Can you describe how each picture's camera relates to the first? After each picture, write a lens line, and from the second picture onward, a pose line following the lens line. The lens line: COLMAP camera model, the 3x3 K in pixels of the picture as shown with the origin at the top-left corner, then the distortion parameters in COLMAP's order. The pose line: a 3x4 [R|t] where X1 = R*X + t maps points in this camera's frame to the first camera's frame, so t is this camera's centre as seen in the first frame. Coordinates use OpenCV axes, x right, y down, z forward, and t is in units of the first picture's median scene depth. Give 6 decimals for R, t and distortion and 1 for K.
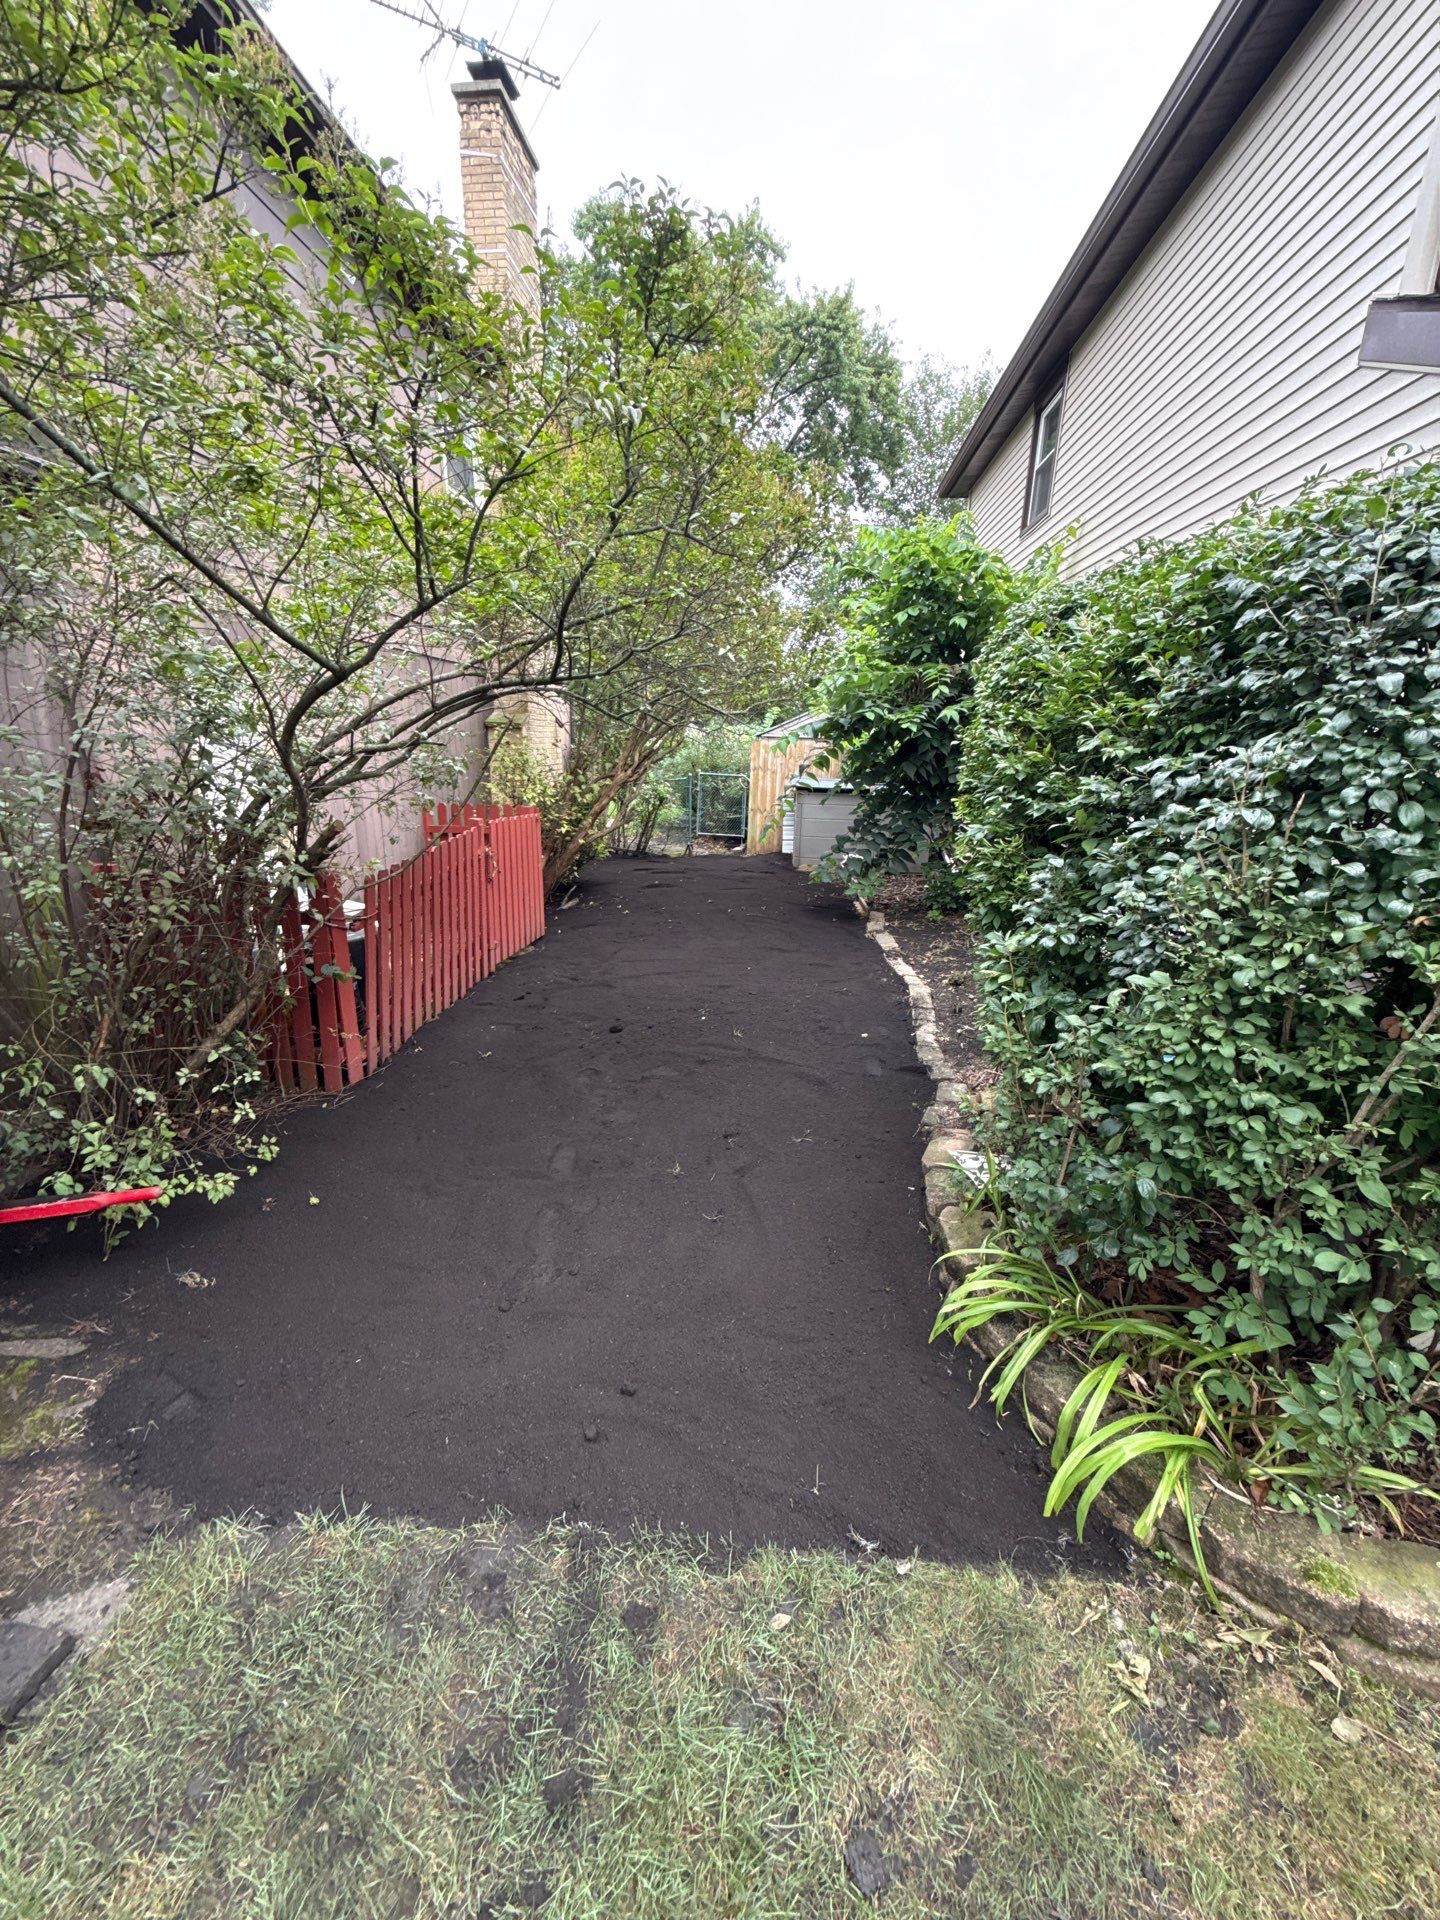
lens RADIAL K [[757.8, 0, 722.3], [0, 757.8, 955.6], [0, 0, 1]] dist [-0.001031, -0.000305]
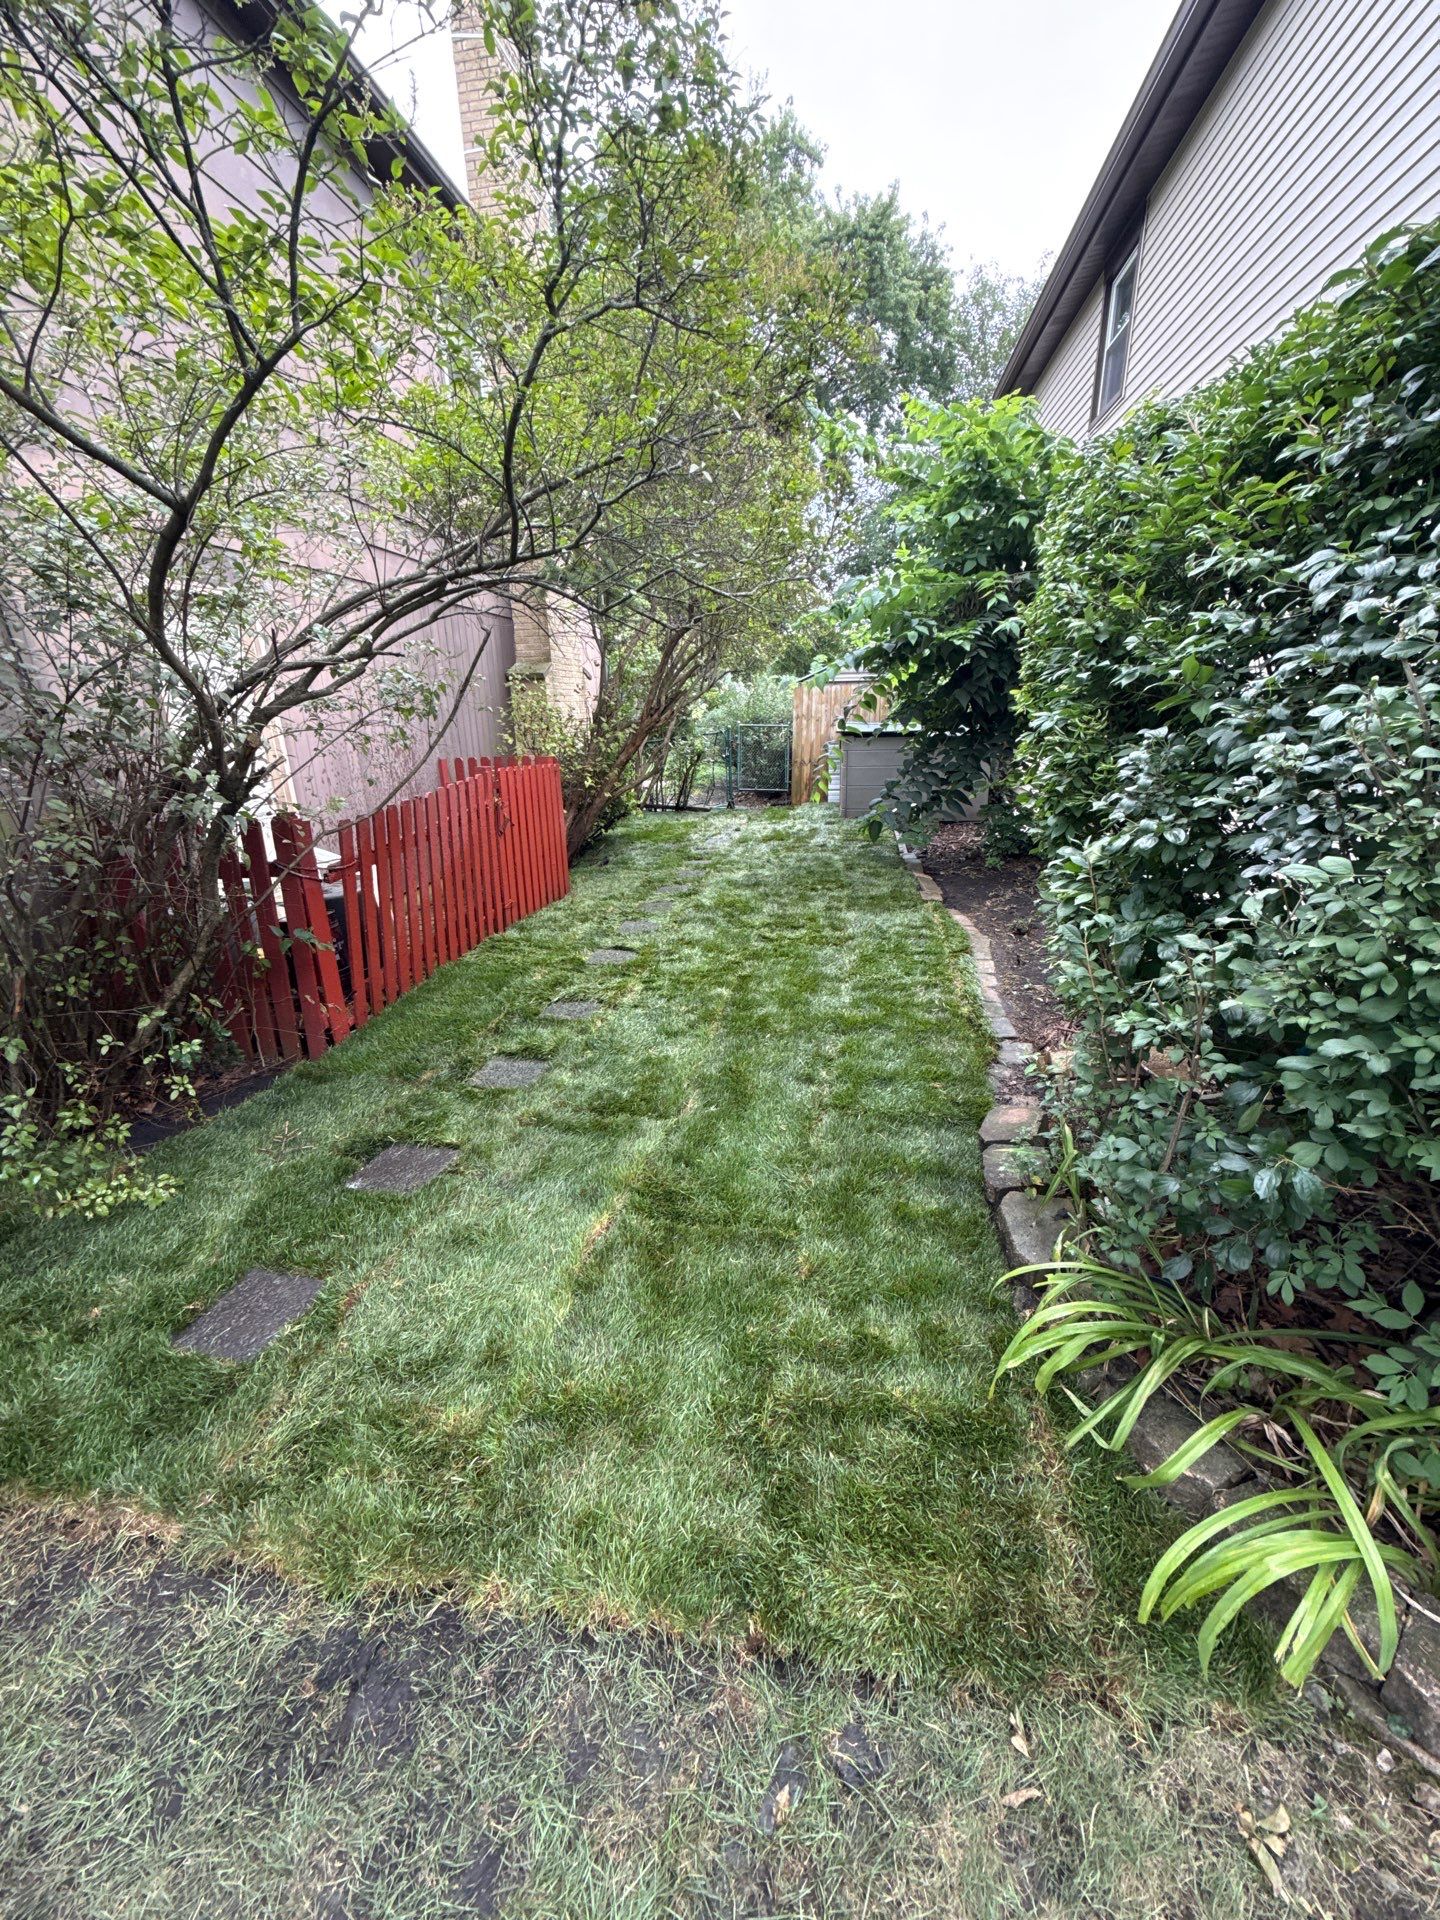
lens RADIAL K [[757.8, 0, 722.3], [0, 757.8, 955.6], [0, 0, 1]] dist [-0.001031, -0.000305]
pose [[0.996849, -0.022975, -0.075928, 0.065494], [0.025991, 0.998902, 0.038981, 0.045996], [0.074949, -0.040832, 0.996351, 0.206179]]
